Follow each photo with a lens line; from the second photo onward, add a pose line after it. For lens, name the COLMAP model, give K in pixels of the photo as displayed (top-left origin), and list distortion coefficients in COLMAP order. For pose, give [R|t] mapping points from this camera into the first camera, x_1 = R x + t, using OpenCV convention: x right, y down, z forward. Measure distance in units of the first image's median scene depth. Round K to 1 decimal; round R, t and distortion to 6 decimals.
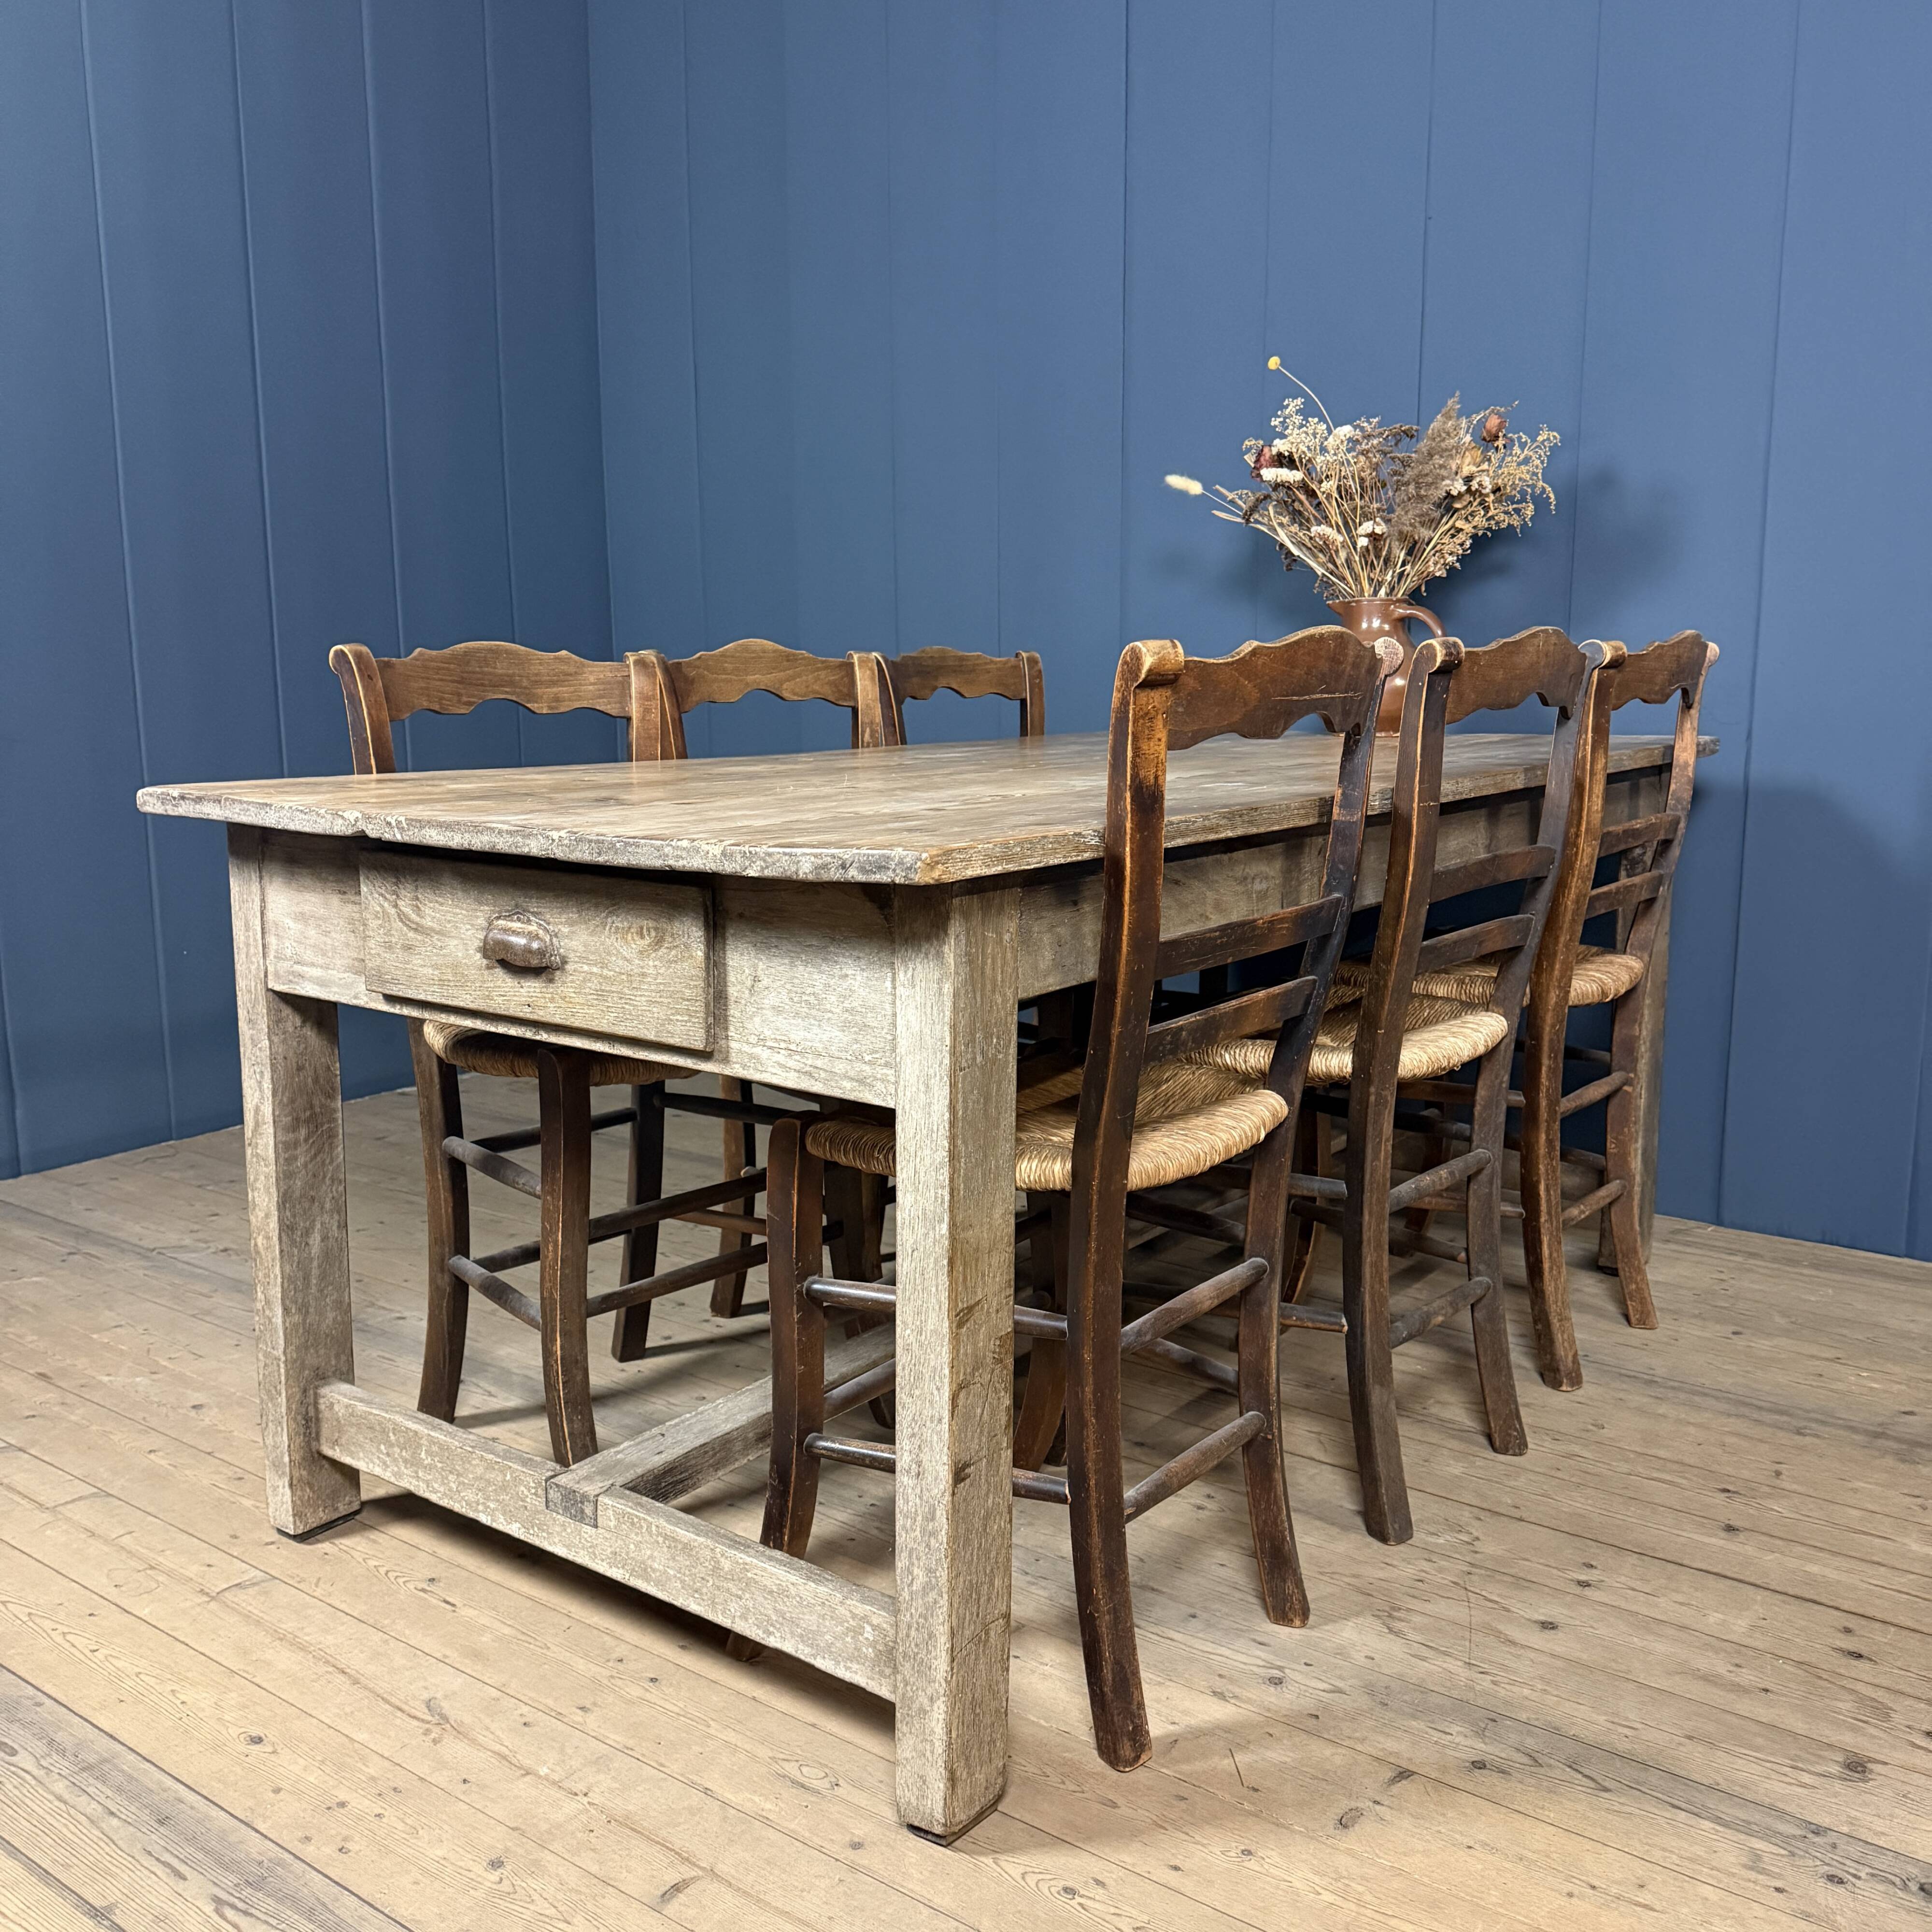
lens RADIAL K [[1786.9, 0, 963.8], [0, 1786.9, 966.0], [0, 0, 1]] dist [0.203540, -0.432422]
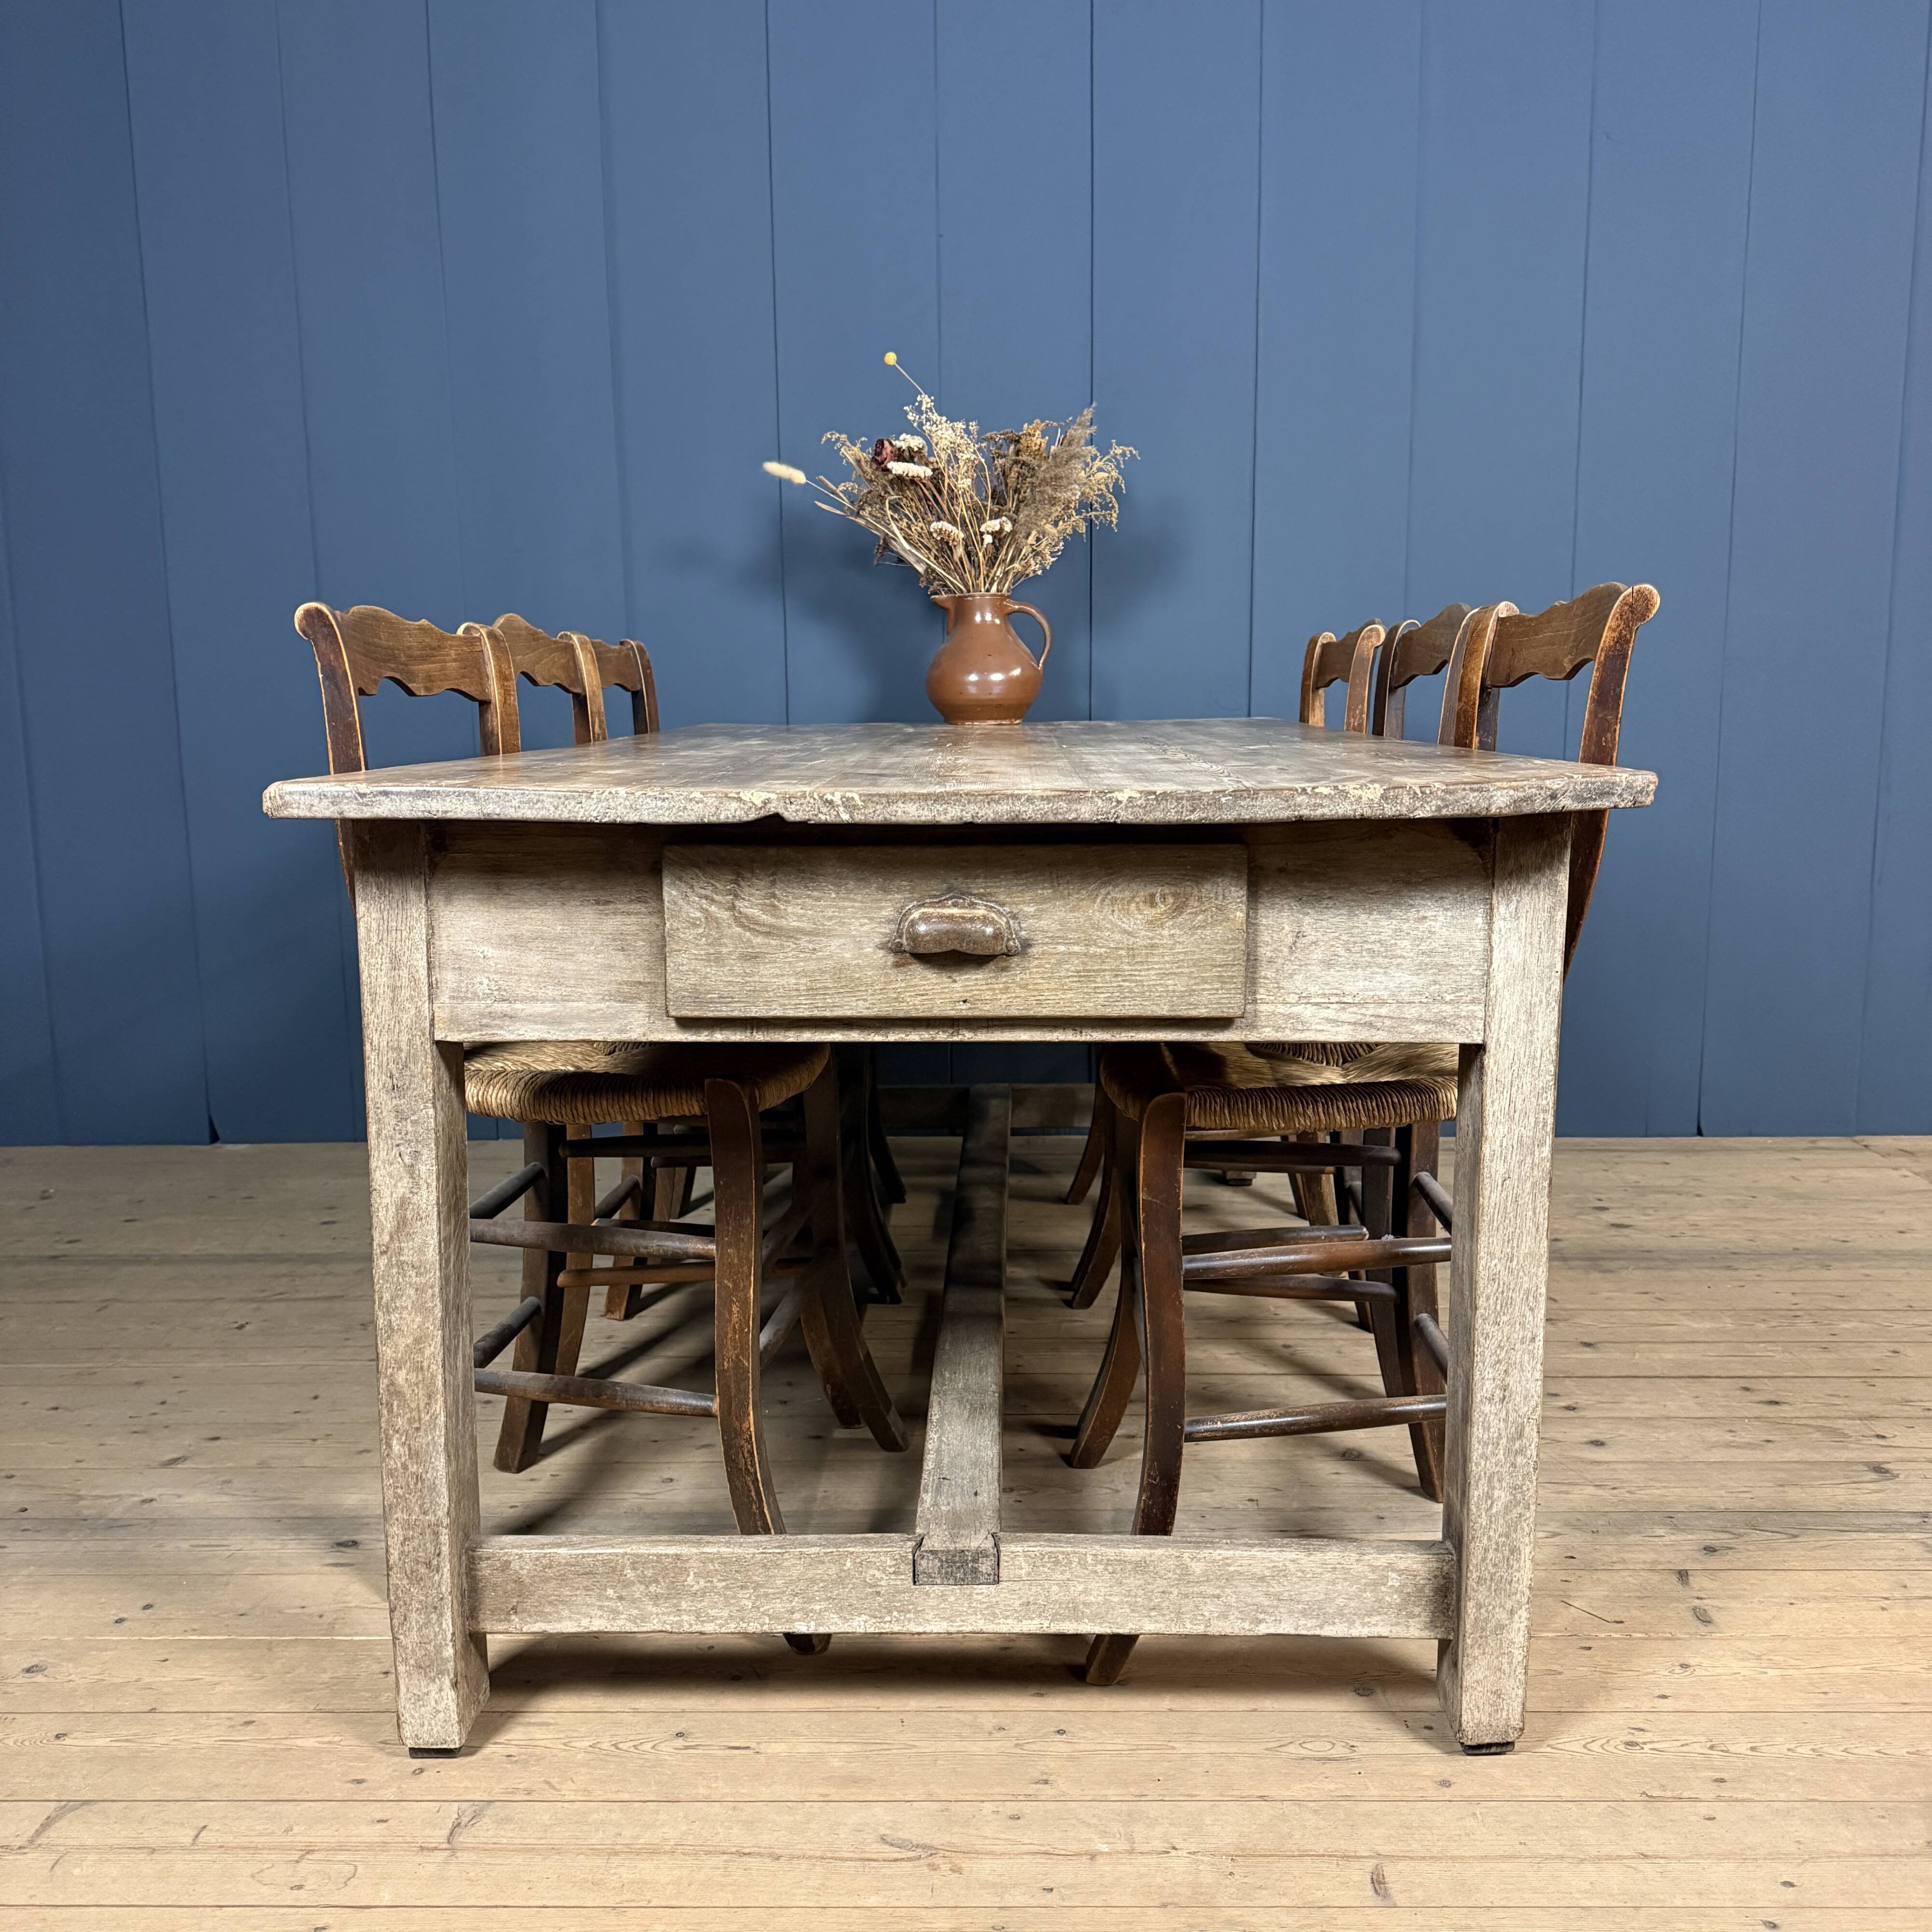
lens RADIAL K [[1790.2, 0, 966.0], [0, 1790.2, 971.2], [0, 0, 1]] dist [0.182752, -0.373451]
pose [[0.813342, -0.096494, 0.573728, -0.762767], [0.104211, 0.994364, 0.019505, -0.010101], [-0.572376, 0.043924, 0.818814, 0.289994]]
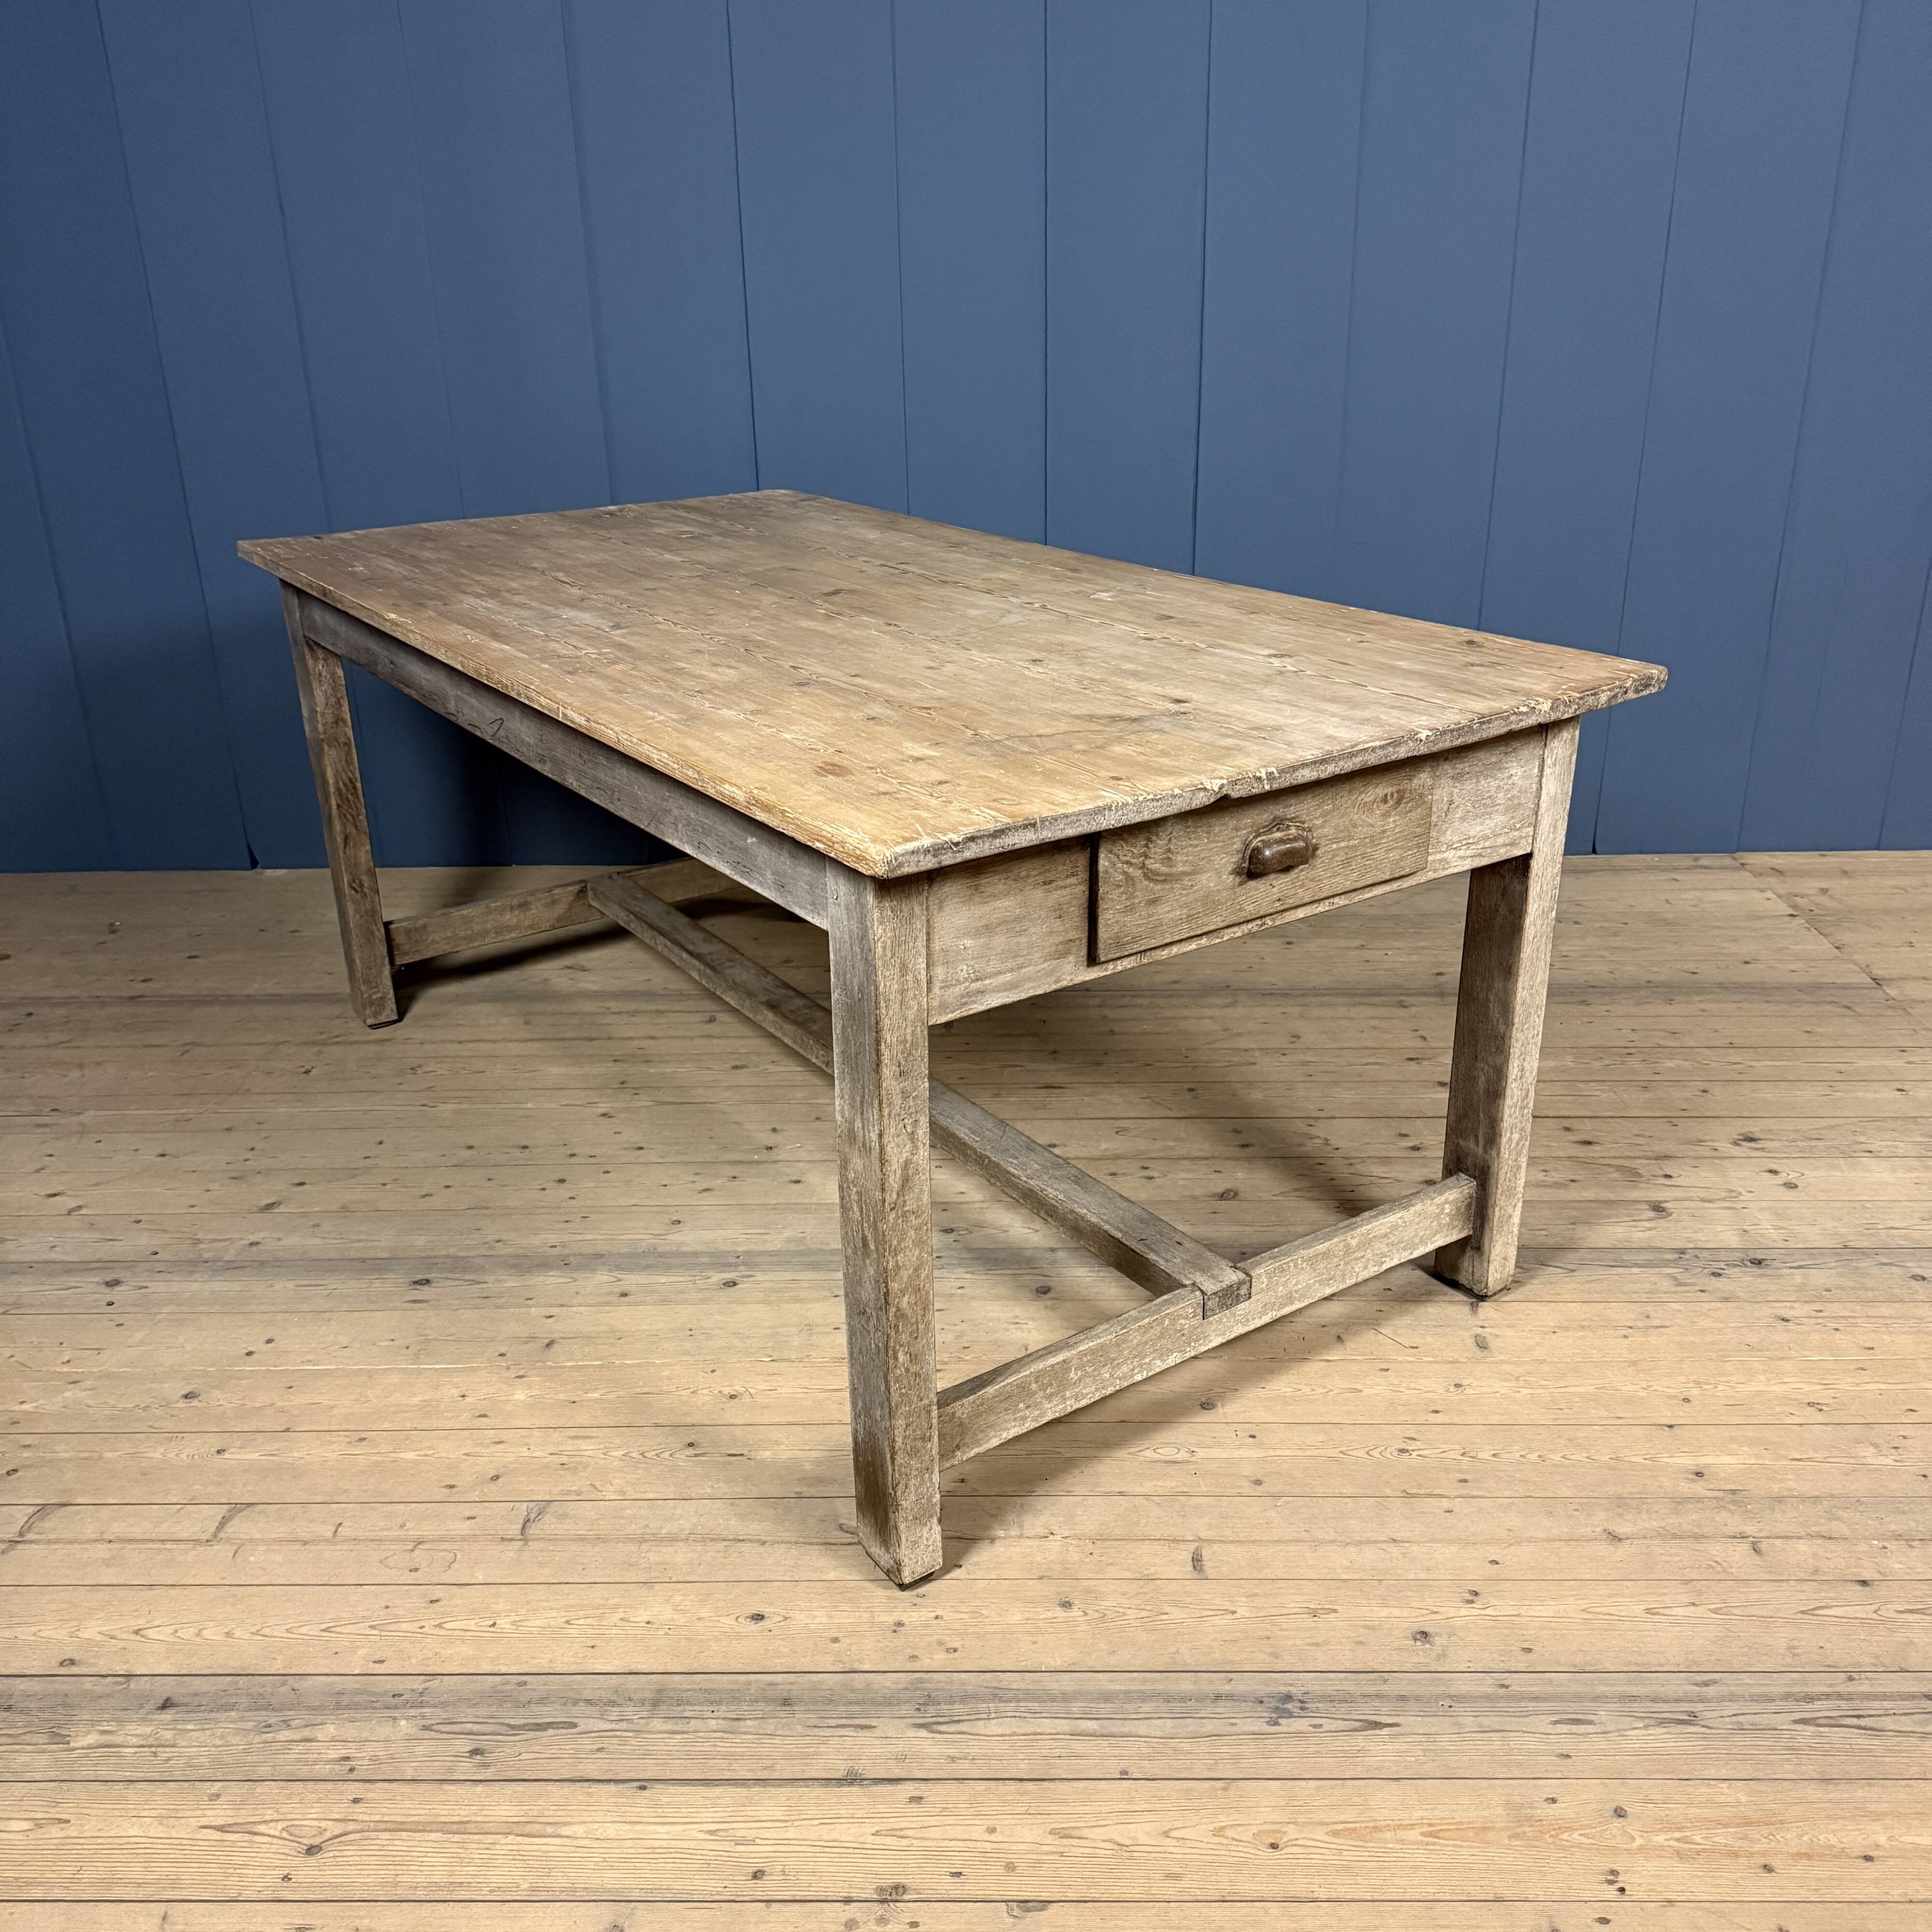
lens RADIAL K [[1790.2, 0, 966.0], [0, 1790.2, 971.2], [0, 0, 1]] dist [0.182752, -0.373451]
pose [[0.315094, -0.365446, 0.875879, -1.357807], [0.176633, 0.929348, 0.324212, -0.351531], [-0.932479, 0.052552, 0.357382, 0.802332]]
